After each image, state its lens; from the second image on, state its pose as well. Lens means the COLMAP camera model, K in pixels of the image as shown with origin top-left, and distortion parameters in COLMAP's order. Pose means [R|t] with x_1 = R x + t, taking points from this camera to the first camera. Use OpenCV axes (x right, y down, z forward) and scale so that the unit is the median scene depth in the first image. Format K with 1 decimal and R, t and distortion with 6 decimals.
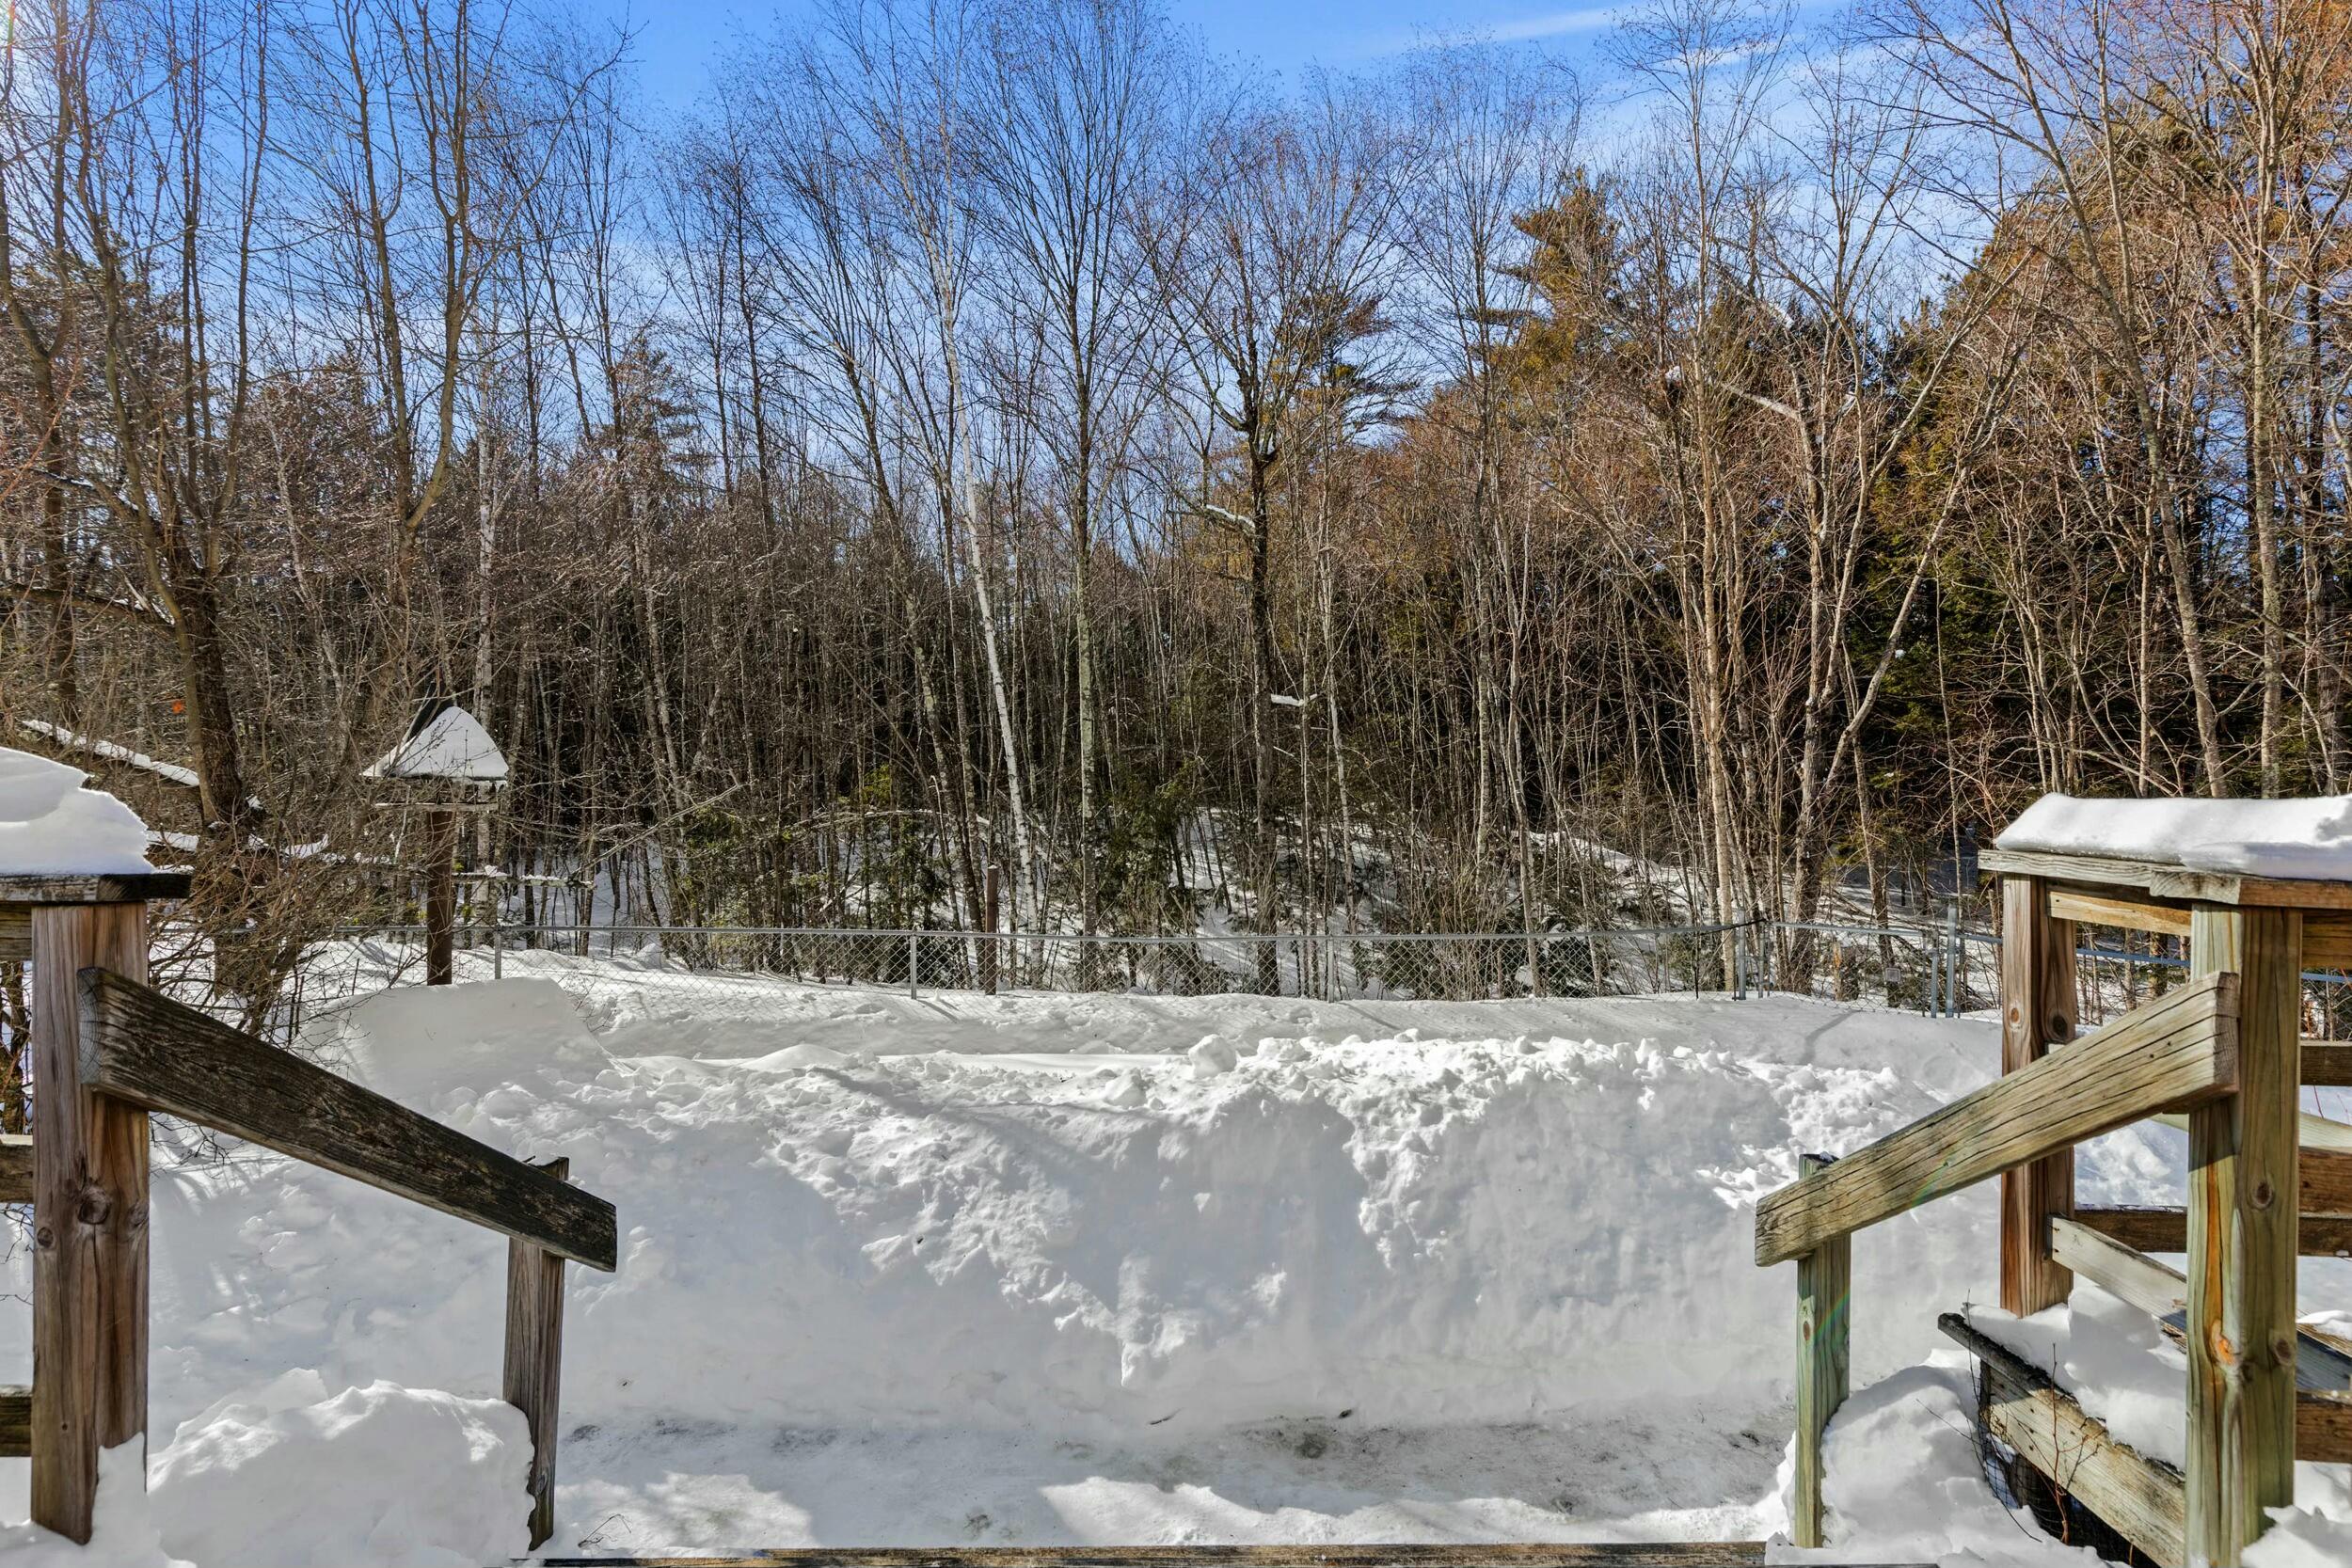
lens RADIAL K [[1067.4, 0, 1180.7], [0, 1067.4, 822.5], [0, 0, 1]] dist [0.004831, -0.000991]
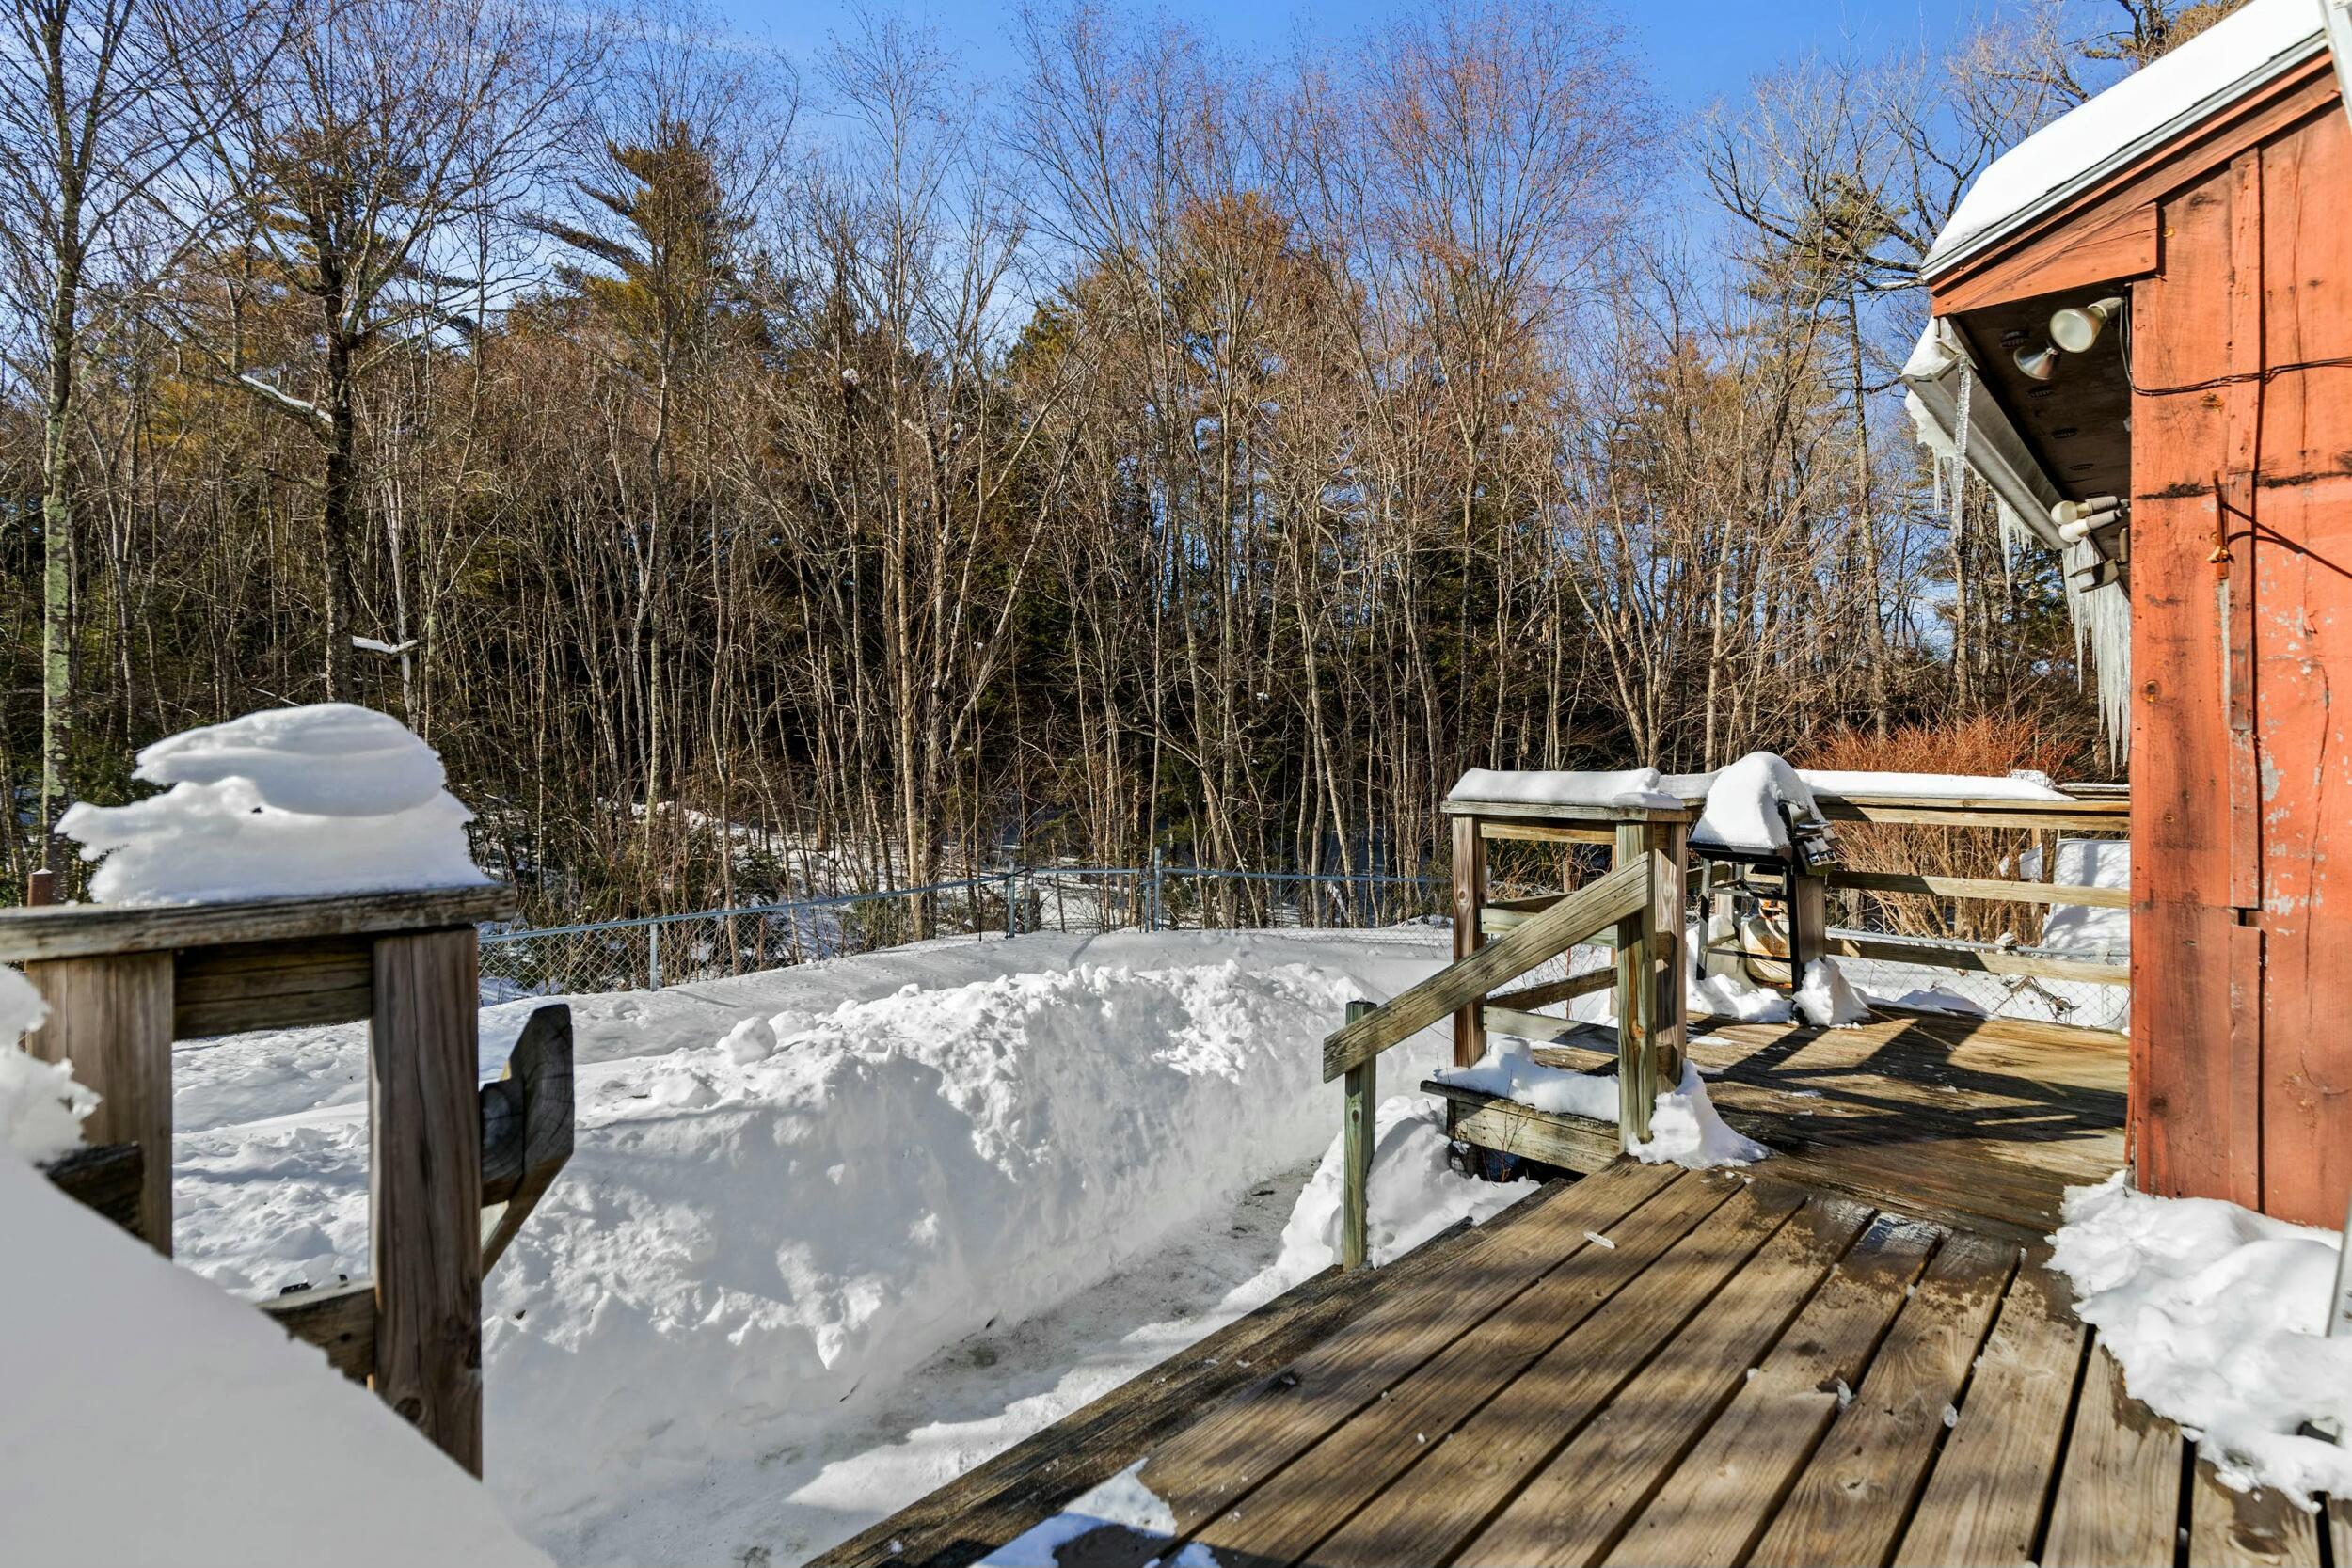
lens RADIAL K [[1067.4, 0, 1183.3], [0, 1067.4, 770.2], [0, 0, 1]] dist [0.004831, -0.000991]
pose [[0.702193, -0.001610, 0.711985, -0.511259], [0.015702, 0.999789, -0.013225, -0.005295], [-0.711814, 0.020466, 0.702070, 0.064057]]
